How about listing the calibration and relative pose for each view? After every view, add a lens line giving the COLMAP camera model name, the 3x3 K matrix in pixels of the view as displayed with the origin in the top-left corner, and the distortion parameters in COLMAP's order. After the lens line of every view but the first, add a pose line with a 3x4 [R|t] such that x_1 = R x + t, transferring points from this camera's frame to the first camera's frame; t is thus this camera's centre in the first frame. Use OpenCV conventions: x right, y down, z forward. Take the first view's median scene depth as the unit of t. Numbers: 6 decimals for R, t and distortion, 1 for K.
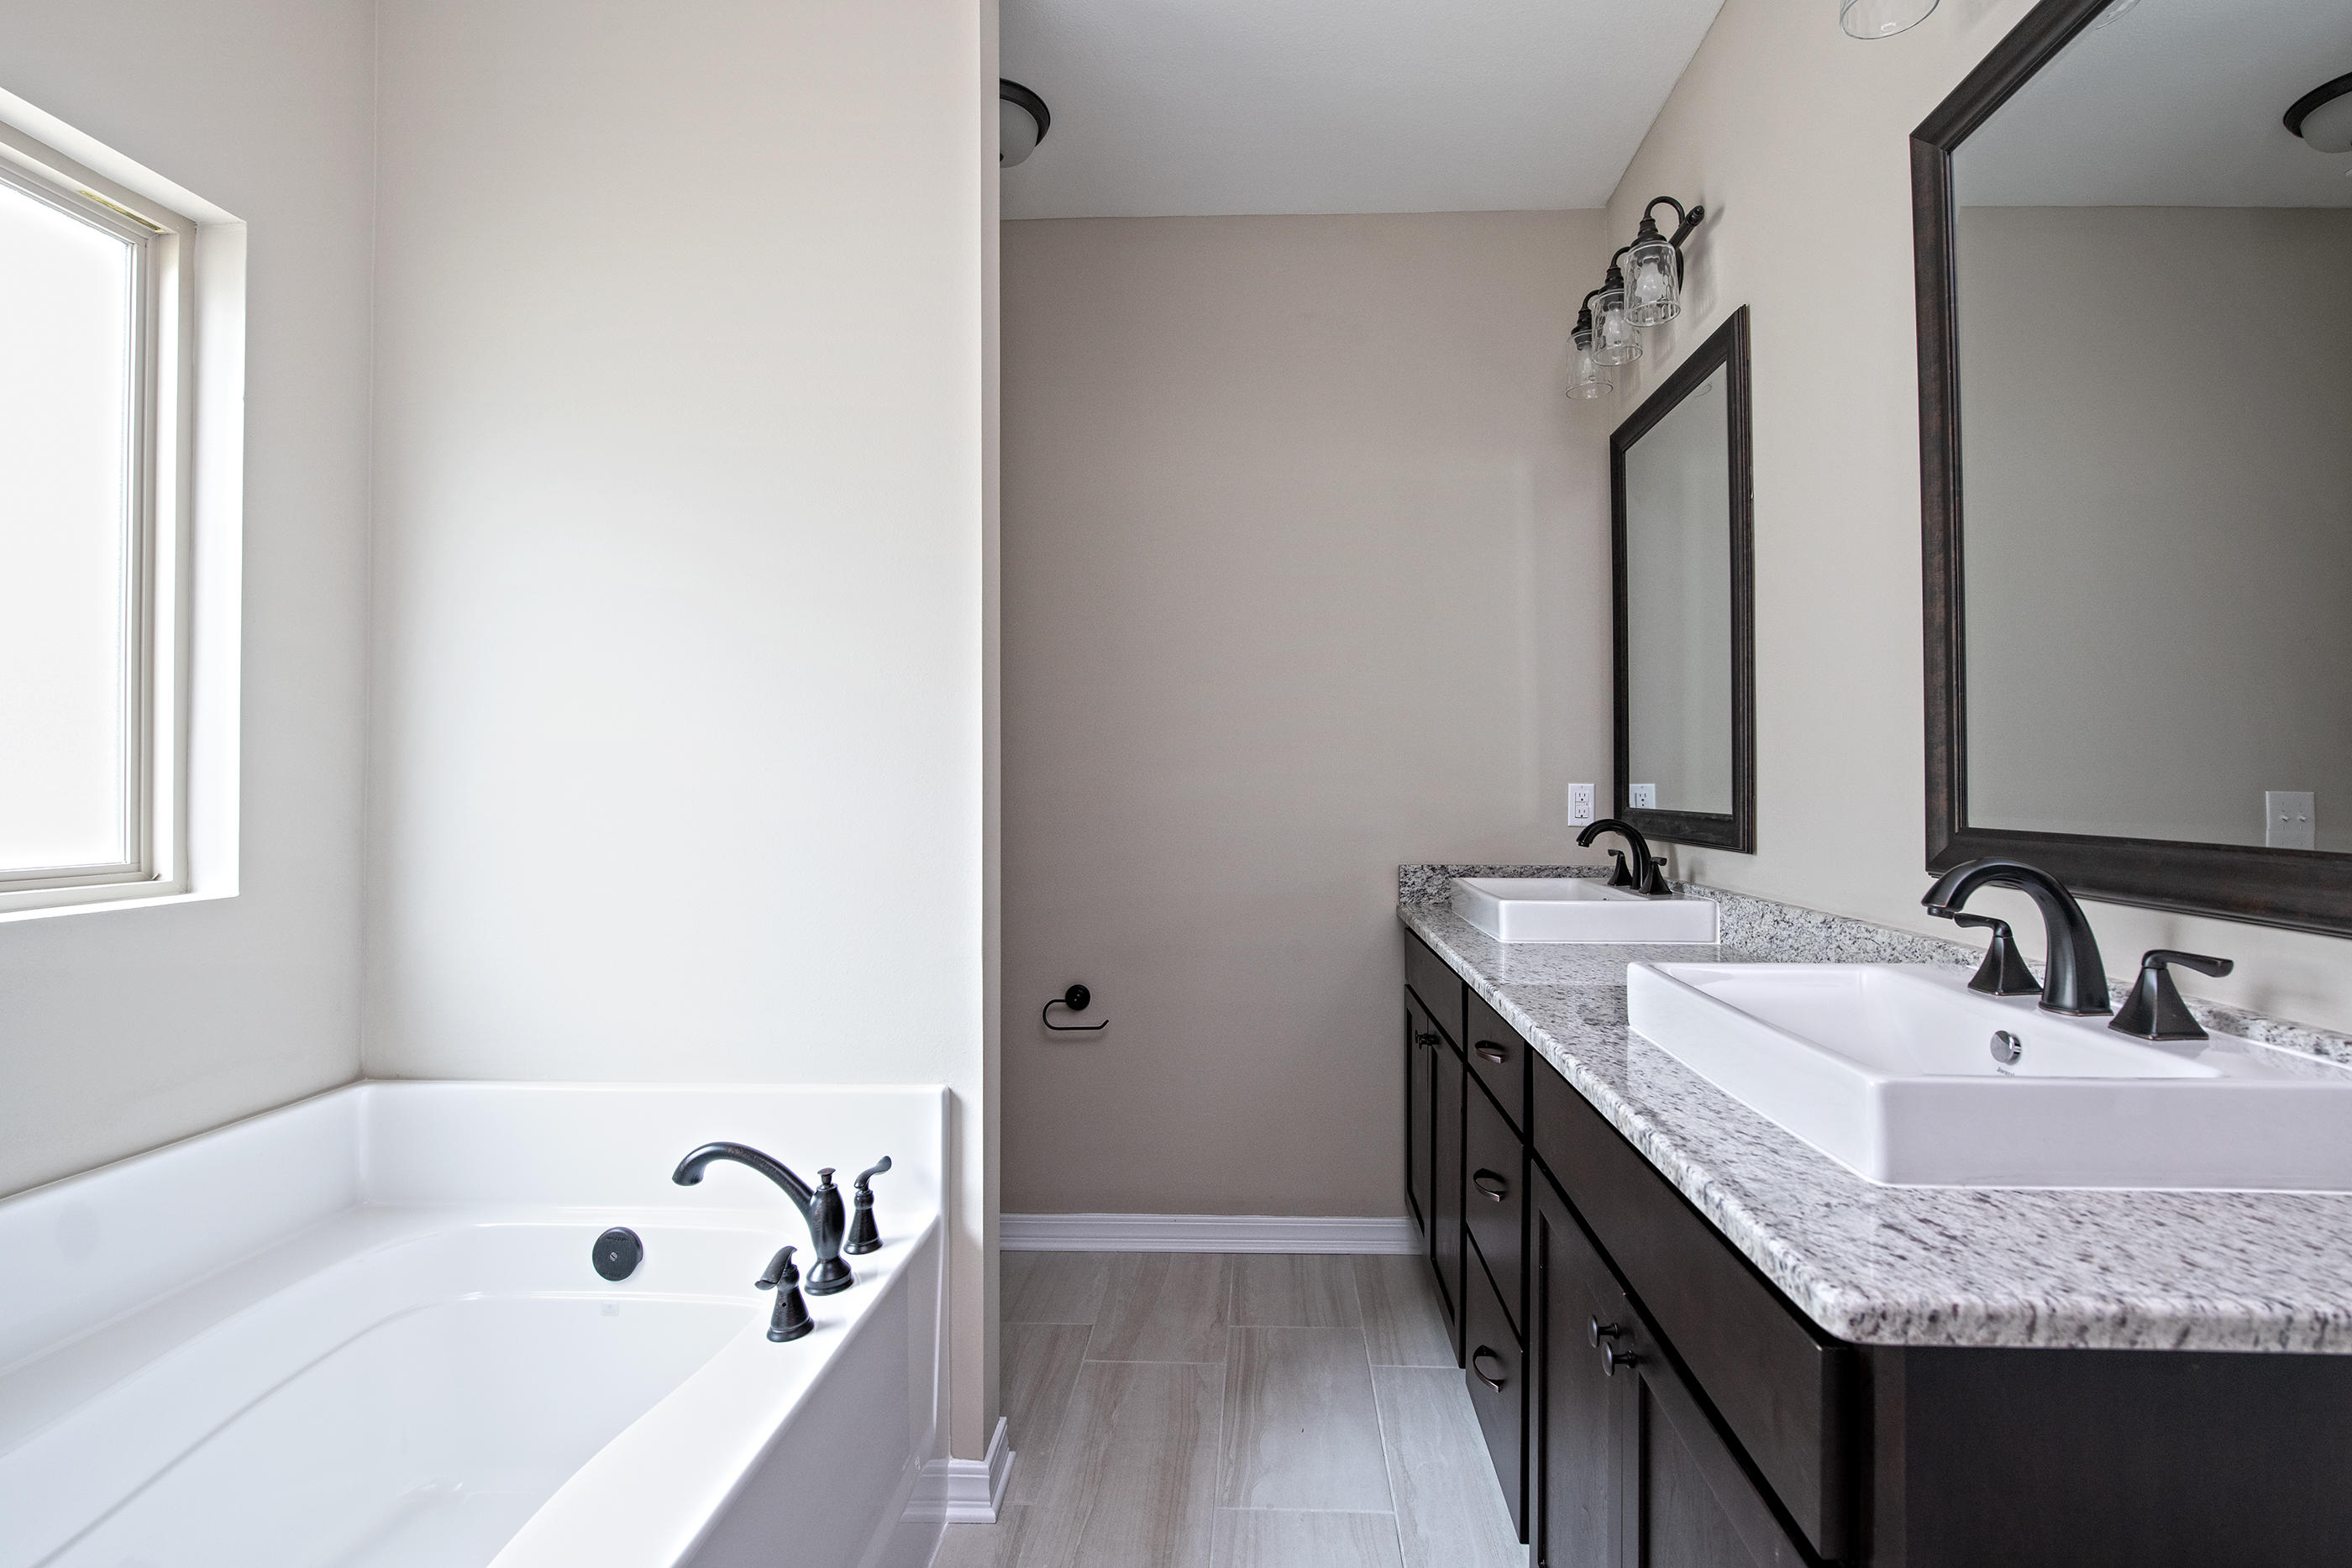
lens RADIAL K [[1102.0, 0, 1236.9], [0, 1102.0, 759.9], [0, 0, 1]] dist [-0.045575, -0.000758]
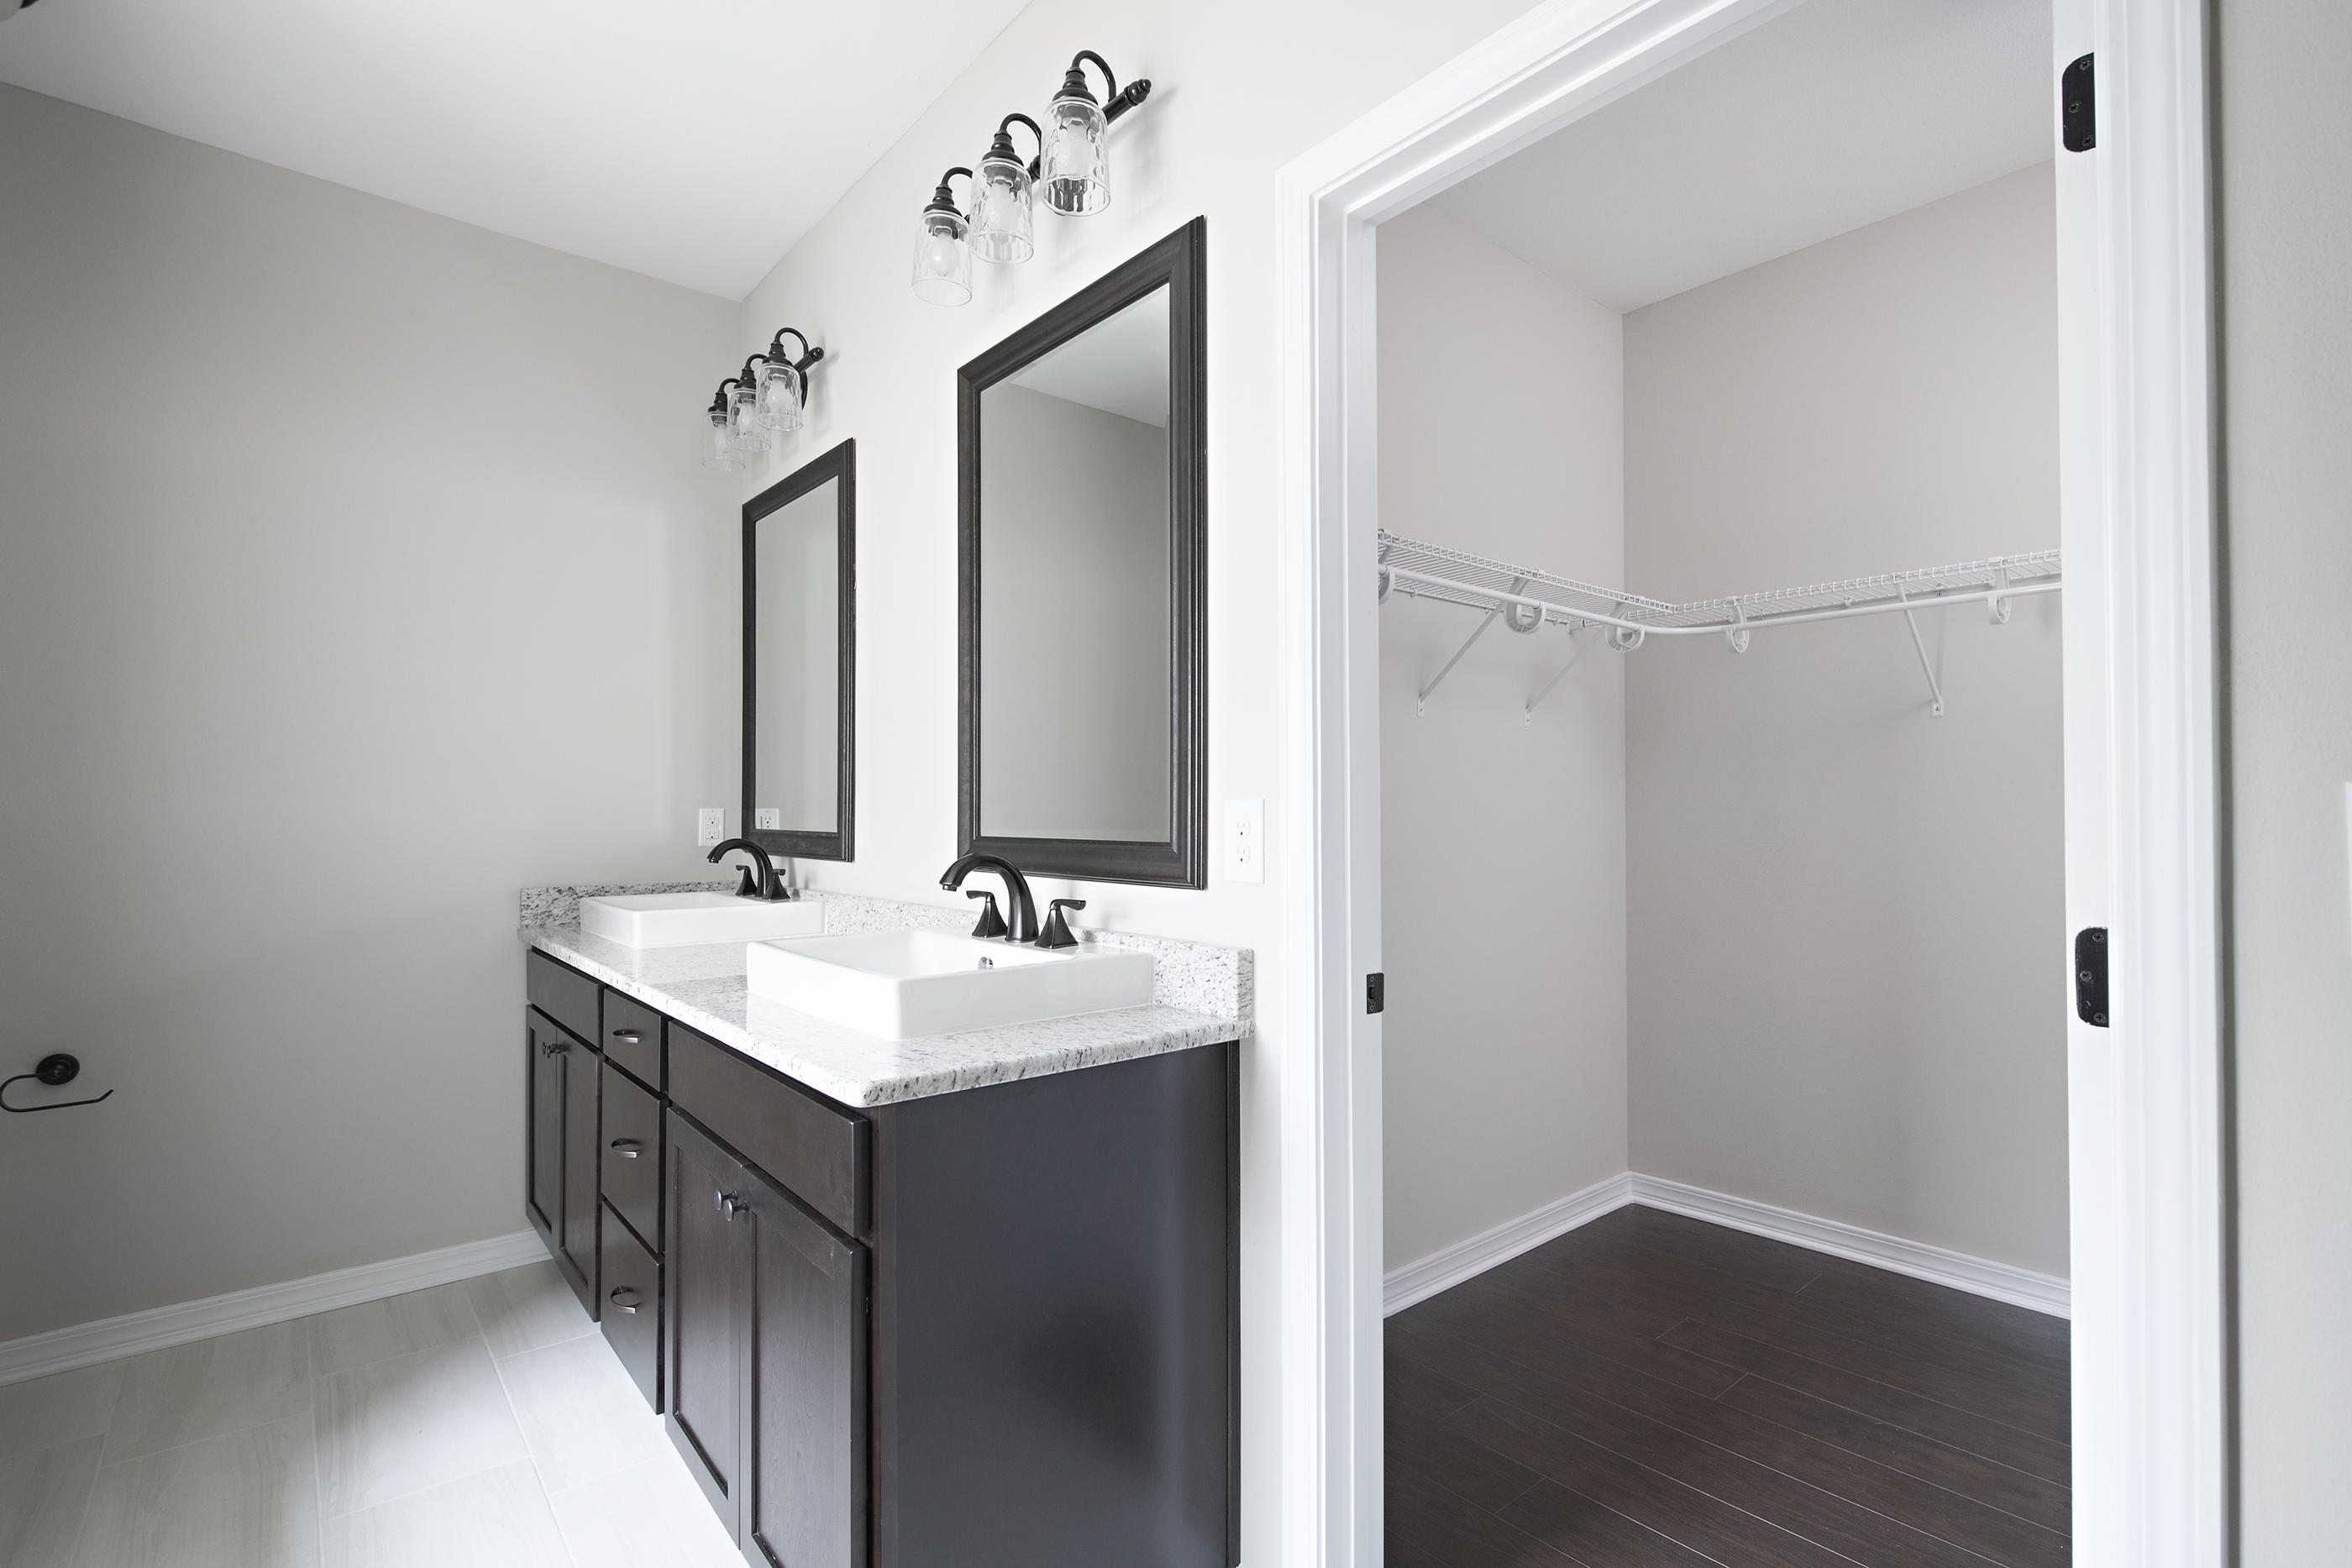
lens RADIAL K [[1084.7, 0, 1225.8], [0, 1084.7, 794.2], [0, 0, 1]] dist [0.015841, 0.000691]
pose [[0.735897, 0.006310, 0.677064, -0.089839], [-0.011251, 0.999932, 0.002909, -0.004349], [-0.677000, -0.009758, 0.735919, -0.294002]]
